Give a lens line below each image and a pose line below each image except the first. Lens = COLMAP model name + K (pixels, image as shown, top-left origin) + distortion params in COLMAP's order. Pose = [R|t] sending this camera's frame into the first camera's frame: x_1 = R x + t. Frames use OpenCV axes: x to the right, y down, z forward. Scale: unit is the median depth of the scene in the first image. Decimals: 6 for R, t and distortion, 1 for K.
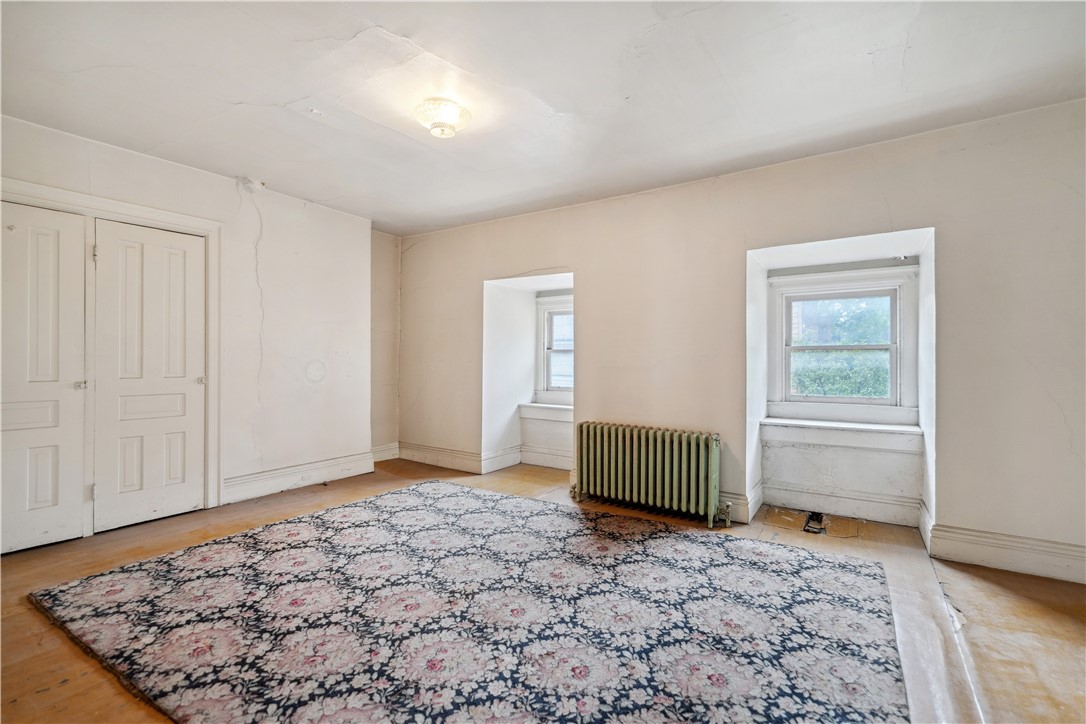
lens RADIAL K [[481.5, 0, 546.0], [0, 481.5, 356.1], [0, 0, 1]] dist [-0.011732, -0.000724]
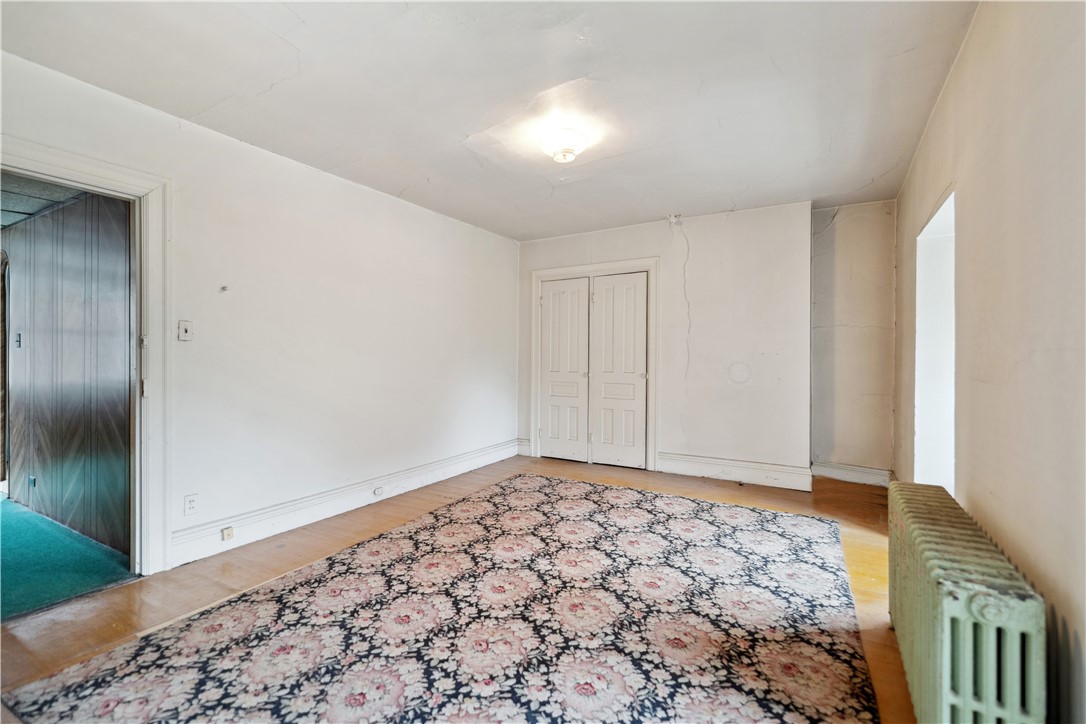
lens RADIAL K [[481.5, 0, 546.1], [0, 481.5, 361.5], [0, 0, 1]] dist [-0.011732, -0.000724]
pose [[0.042989, 0.004047, -0.999067, 0.622712], [-0.001704, 0.999991, 0.003978, 0.004879], [0.999074, 0.001532, 0.042995, 0.633685]]
